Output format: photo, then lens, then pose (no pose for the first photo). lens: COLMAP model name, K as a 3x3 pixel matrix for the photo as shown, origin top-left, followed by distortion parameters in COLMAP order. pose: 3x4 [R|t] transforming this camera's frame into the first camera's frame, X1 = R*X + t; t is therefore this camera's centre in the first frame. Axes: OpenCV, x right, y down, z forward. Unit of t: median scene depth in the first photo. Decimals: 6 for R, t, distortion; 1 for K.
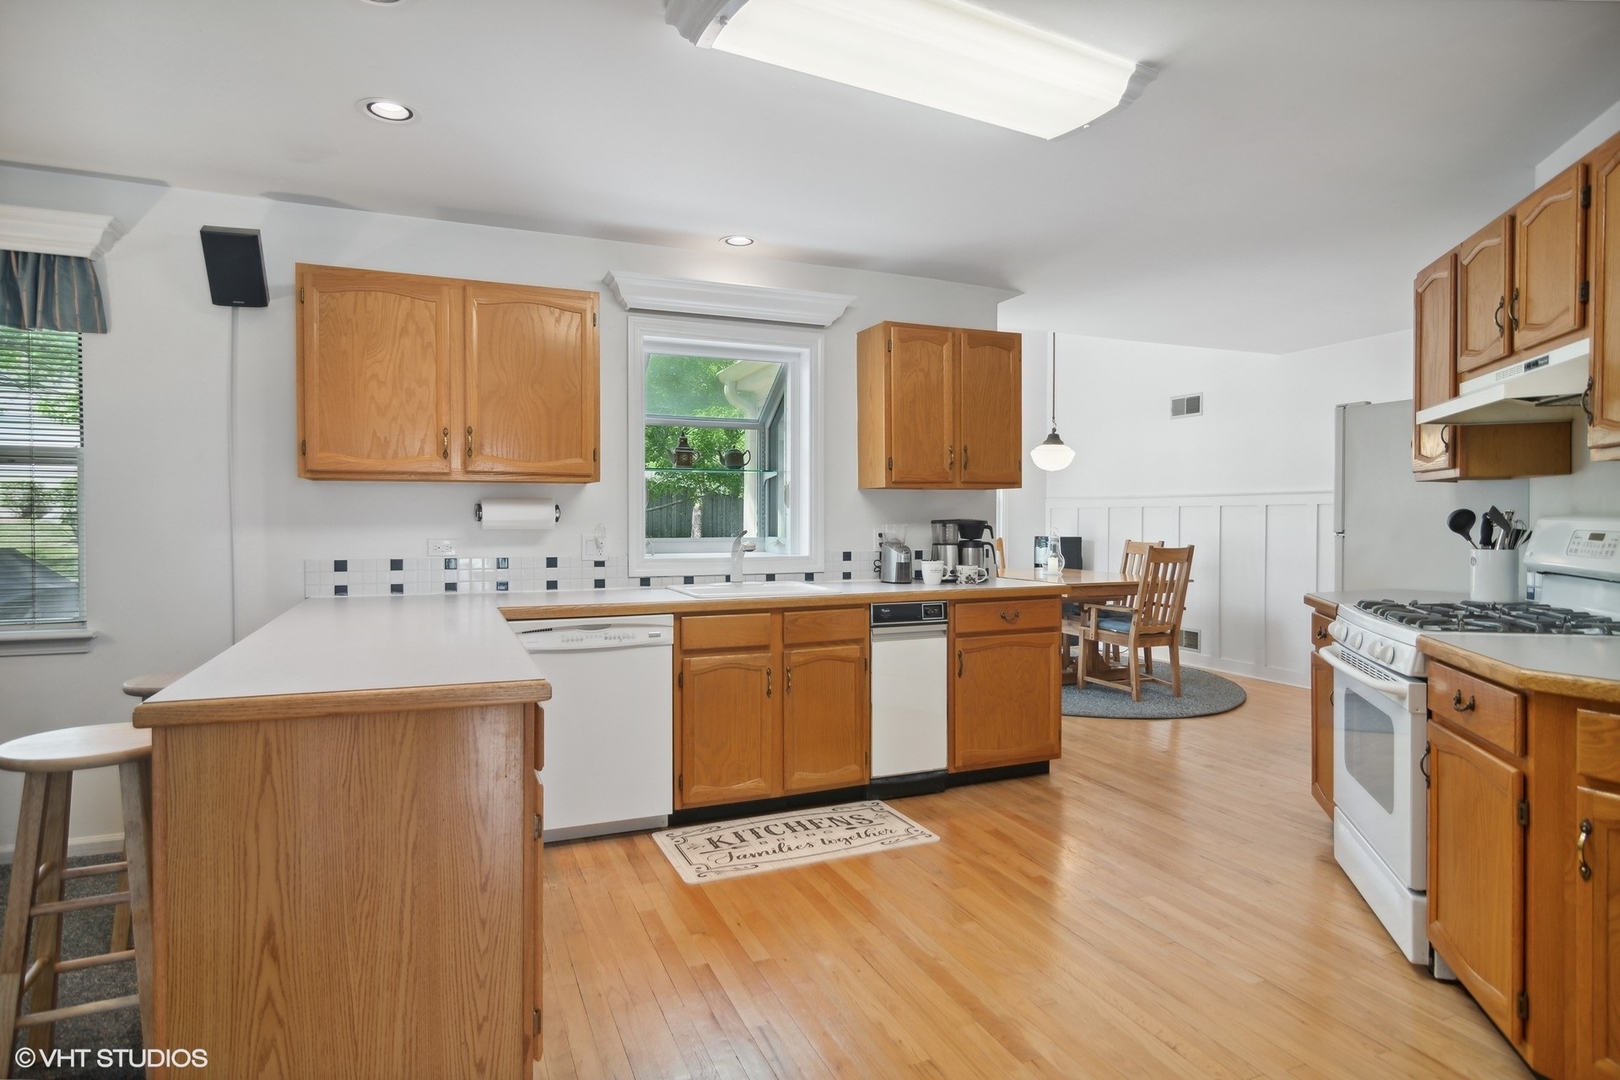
lens RADIAL K [[881.8, 0, 810.0], [0, 881.8, 540.0], [0, 0, 1]] dist [0.001005, 0.001055]
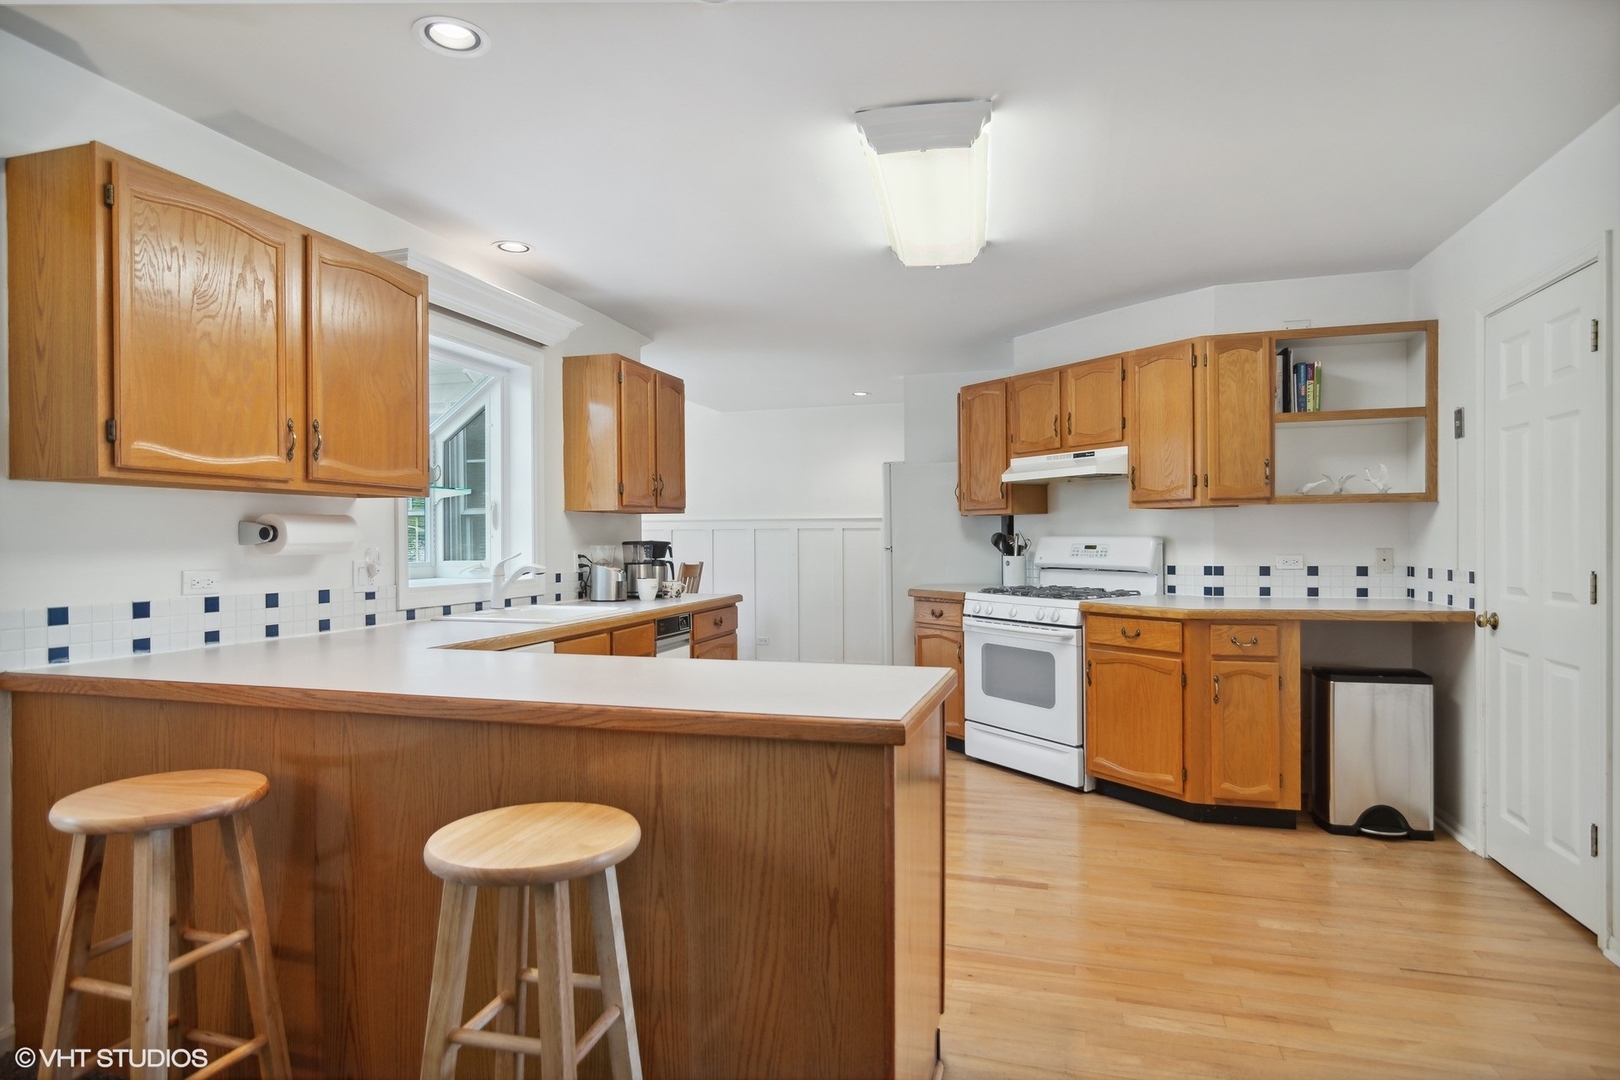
lens RADIAL K [[862.8, 0, 810.0], [0, 862.8, 540.0], [0, 0, 1]] dist [0.003151, 0.000497]
pose [[0.643093, -0.002891, 0.765782, -0.658994], [0.023754, 0.999587, -0.016174, -0.002394], [-0.765419, 0.028592, 0.642896, 0.188428]]
